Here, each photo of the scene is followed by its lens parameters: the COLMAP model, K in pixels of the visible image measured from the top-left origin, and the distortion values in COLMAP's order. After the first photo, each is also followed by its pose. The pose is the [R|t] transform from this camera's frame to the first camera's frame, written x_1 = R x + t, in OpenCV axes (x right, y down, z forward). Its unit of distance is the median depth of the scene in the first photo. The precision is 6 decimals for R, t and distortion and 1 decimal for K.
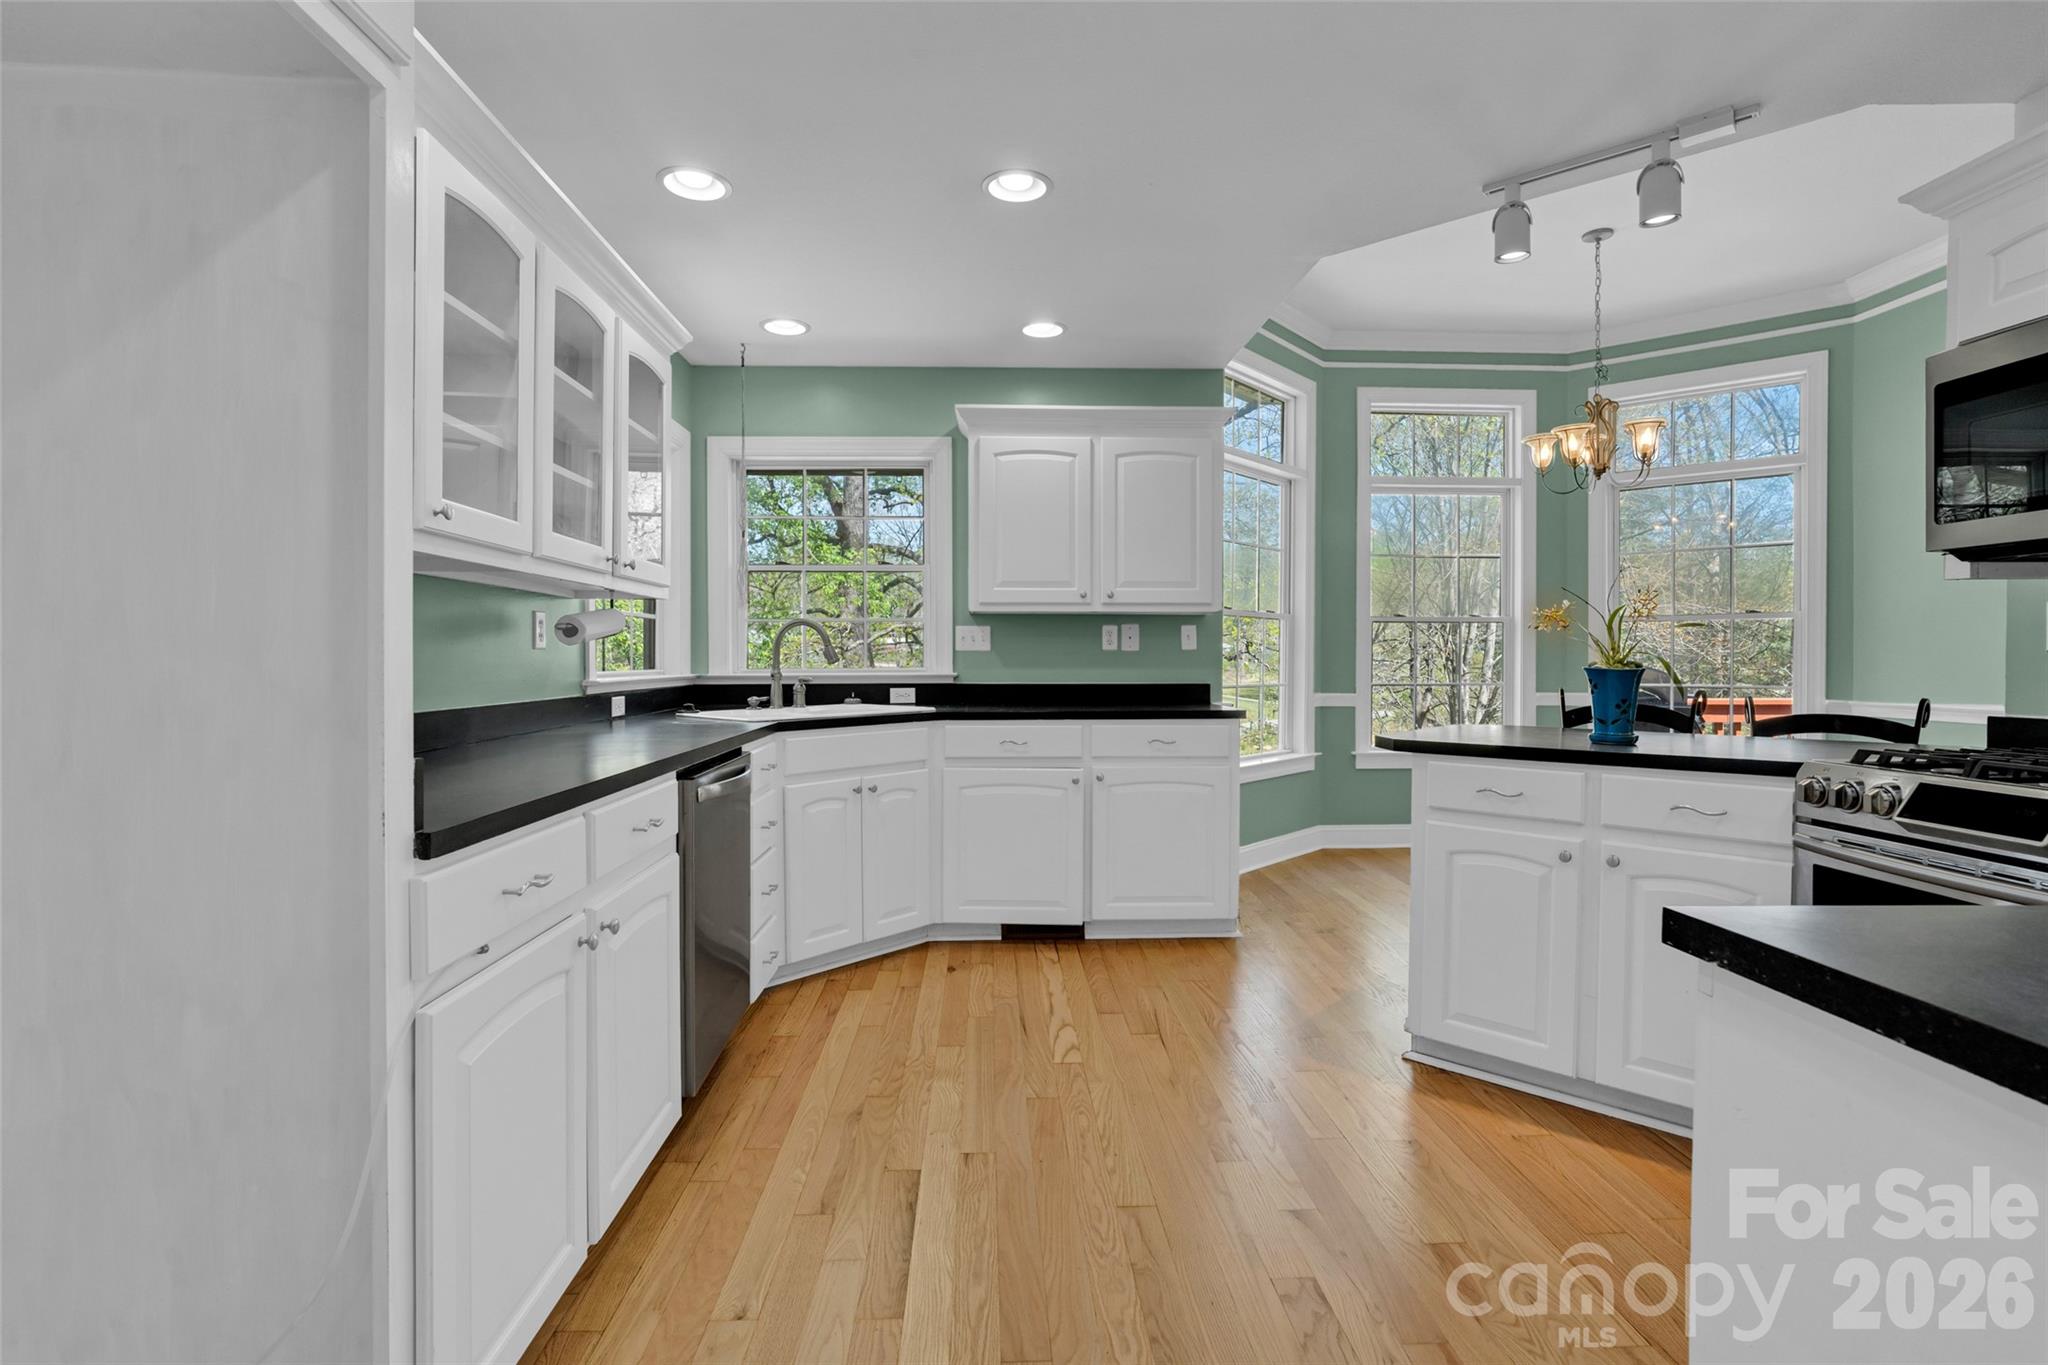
lens RADIAL K [[964.2, 0, 1035.9], [0, 964.2, 656.7], [0, 0, 1]] dist [-0.010269, 0.003437]
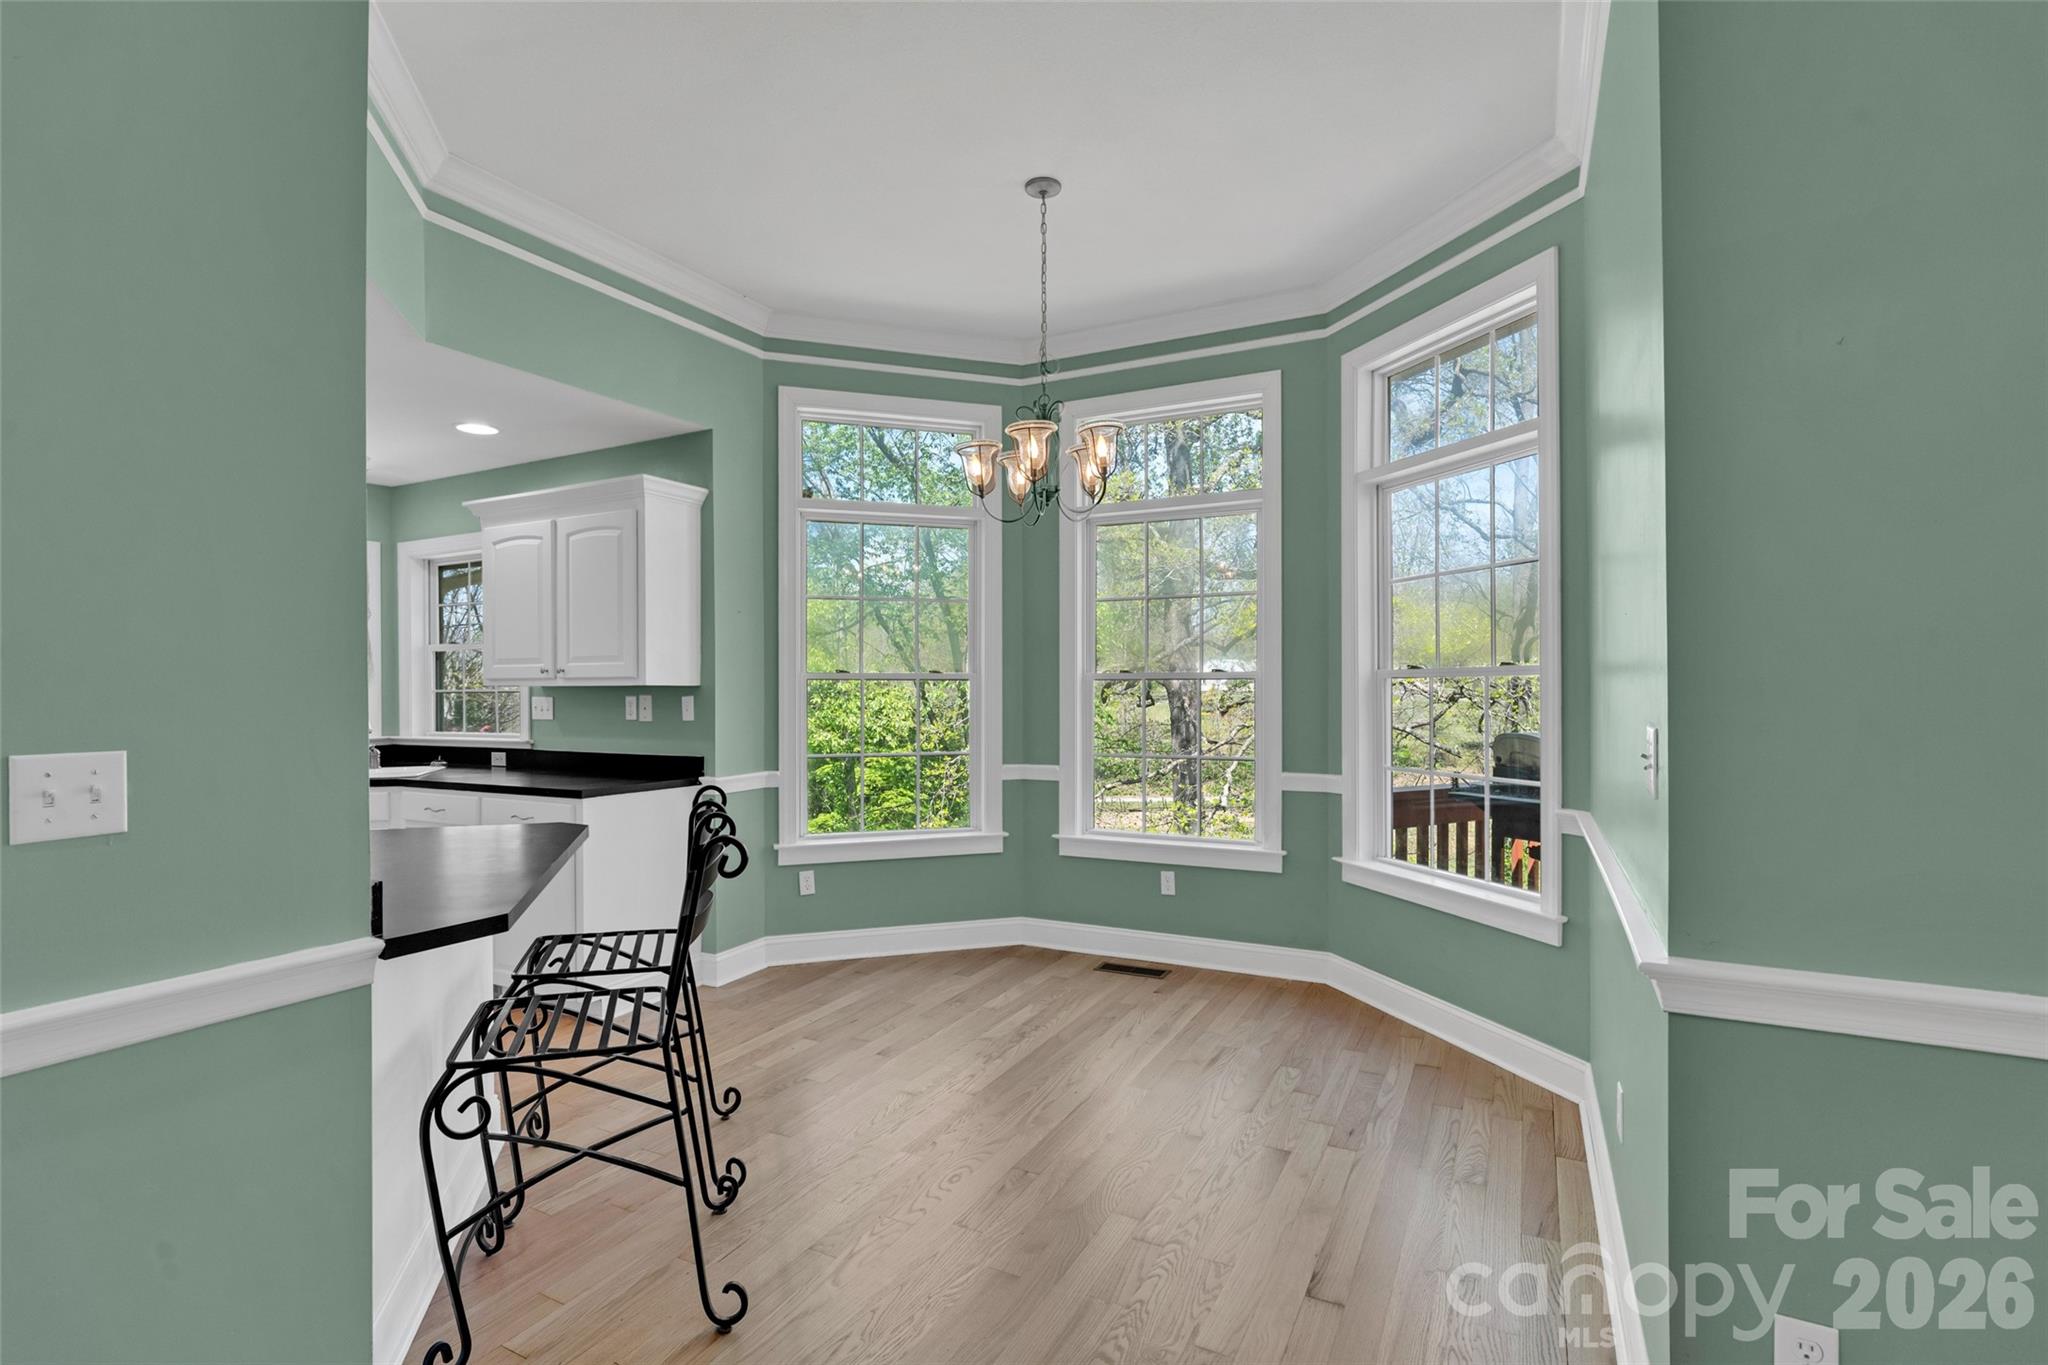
lens RADIAL K [[964.2, 0, 1022.7], [0, 964.2, 674.0], [0, 0, 1]] dist [-0.010269, 0.003437]
pose [[0.865126, -0.012586, -0.501397, 0.939419], [0.006207, 0.999877, -0.014389, -0.038702], [0.501516, 0.009337, 0.865098, 0.331765]]
